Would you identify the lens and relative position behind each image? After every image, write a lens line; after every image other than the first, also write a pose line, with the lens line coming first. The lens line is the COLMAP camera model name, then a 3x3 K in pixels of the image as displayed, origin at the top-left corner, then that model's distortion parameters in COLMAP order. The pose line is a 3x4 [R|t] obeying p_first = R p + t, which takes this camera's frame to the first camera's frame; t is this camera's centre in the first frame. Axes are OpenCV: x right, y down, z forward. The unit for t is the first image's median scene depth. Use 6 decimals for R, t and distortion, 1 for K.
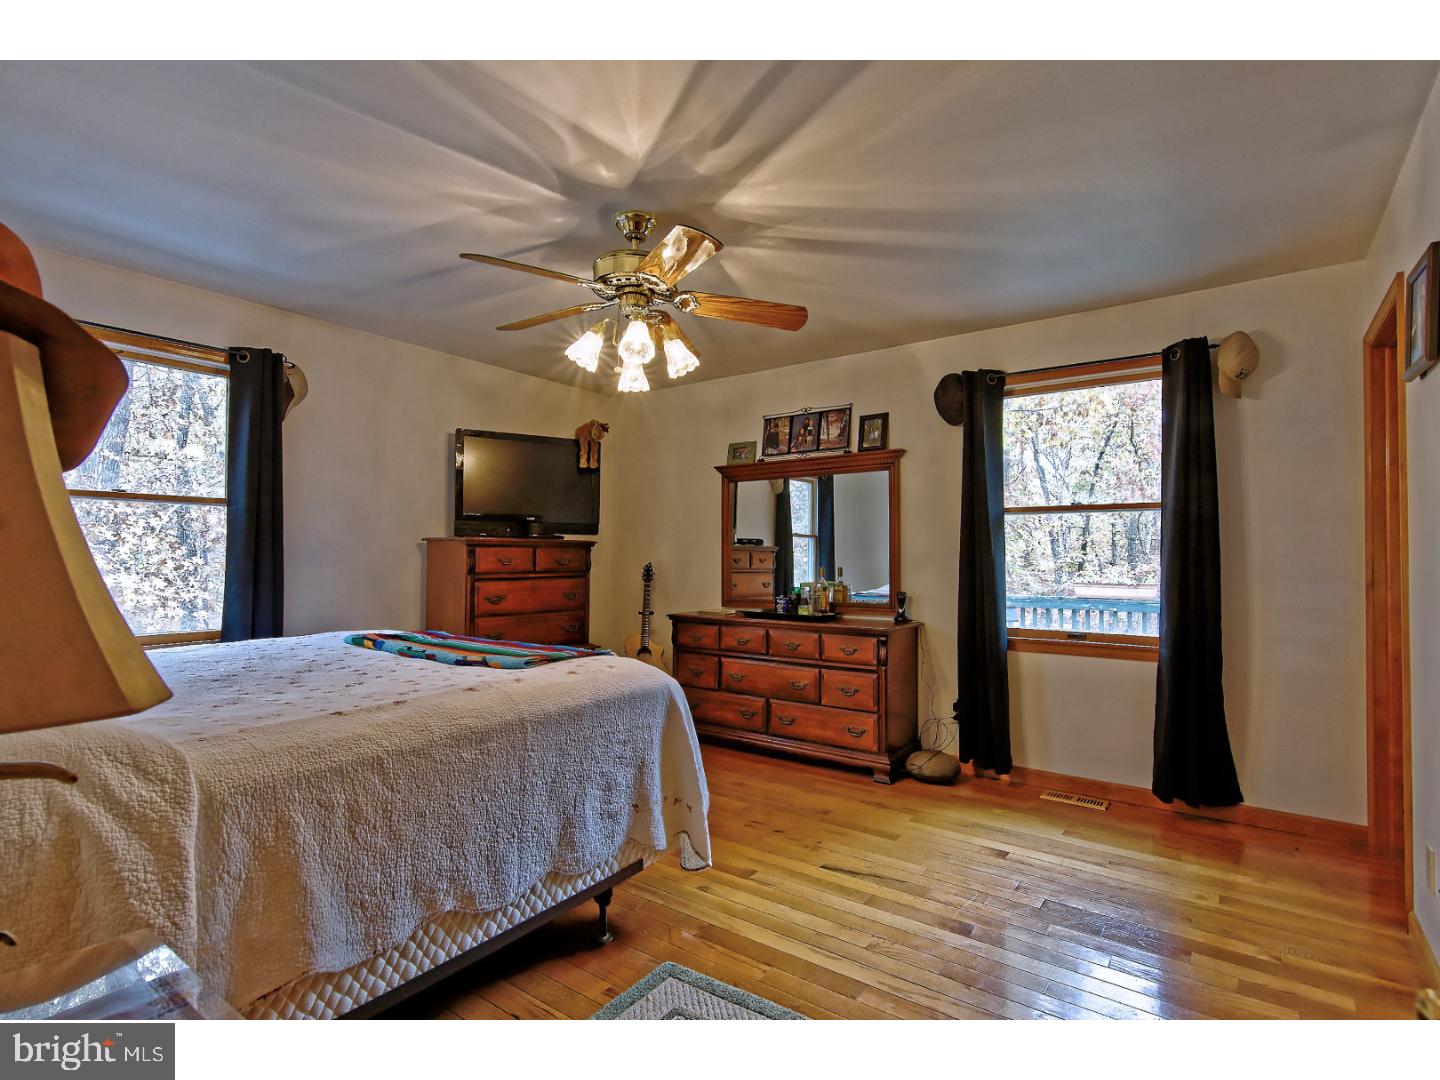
lens RADIAL K [[697.5, 0, 722.5], [0, 697.5, 531.8], [0, 0, 1]] dist [0.002206, -0.000247]
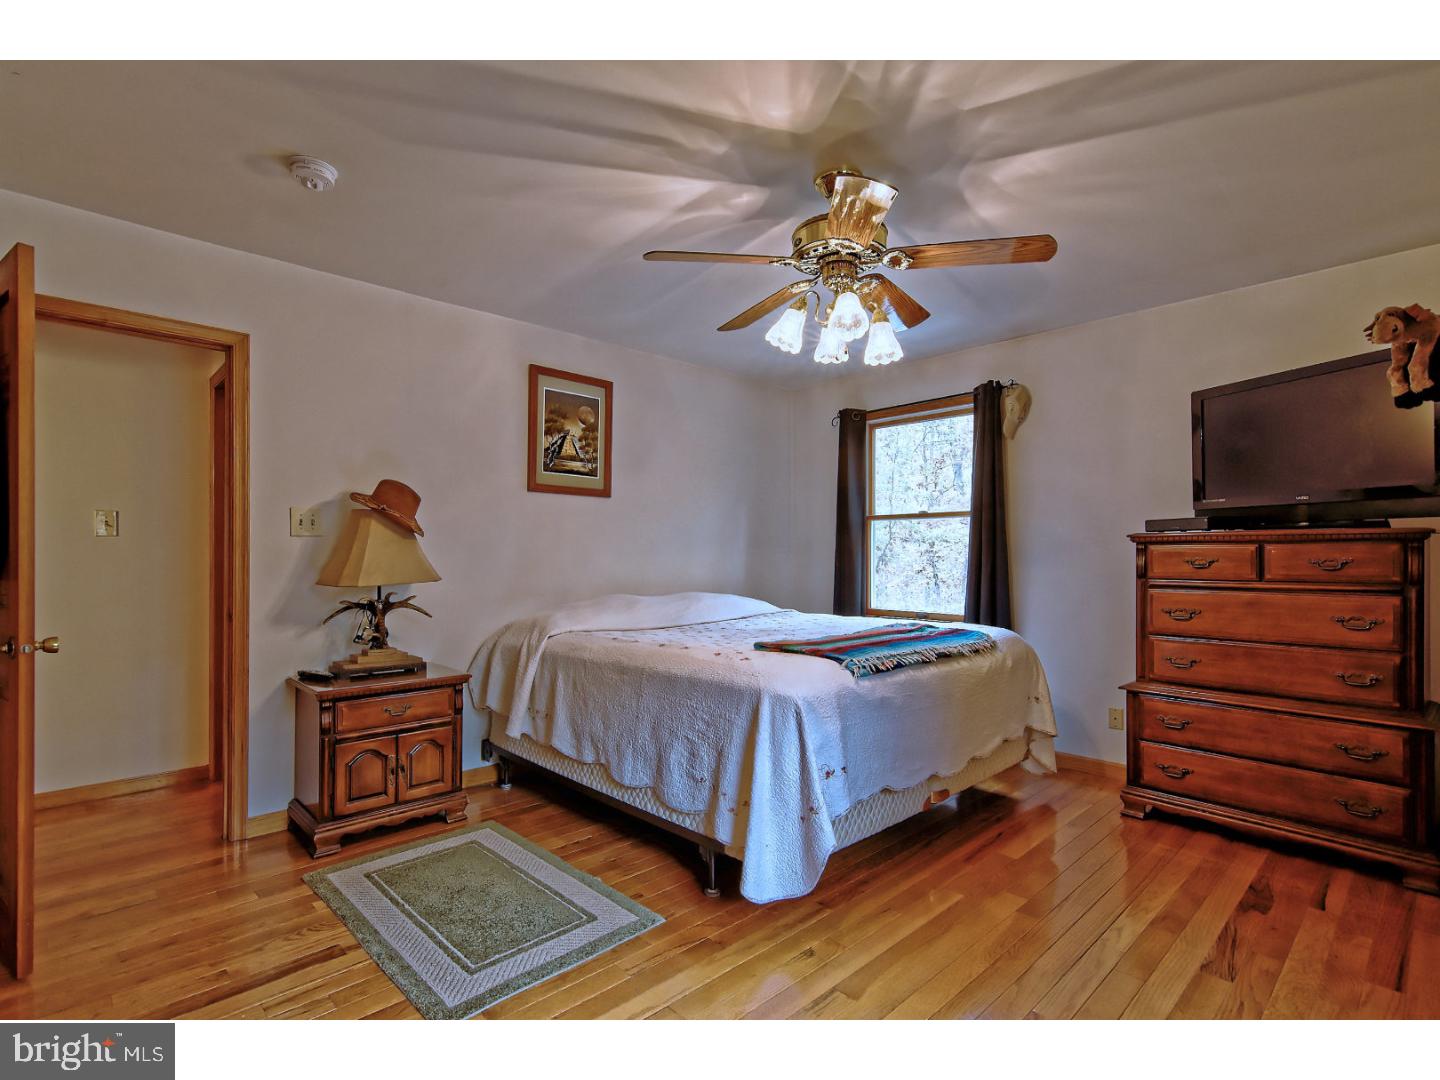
lens RADIAL K [[705.4, 0, 720.0], [0, 705.4, 540.0], [0, 0, 1]] dist [0.001172, -0.000401]
pose [[-0.167662, -0.020979, -0.985621, 0.865026], [0.032318, 0.999119, -0.026764, 0.036910], [0.985315, -0.036340, -0.166837, 1.087653]]
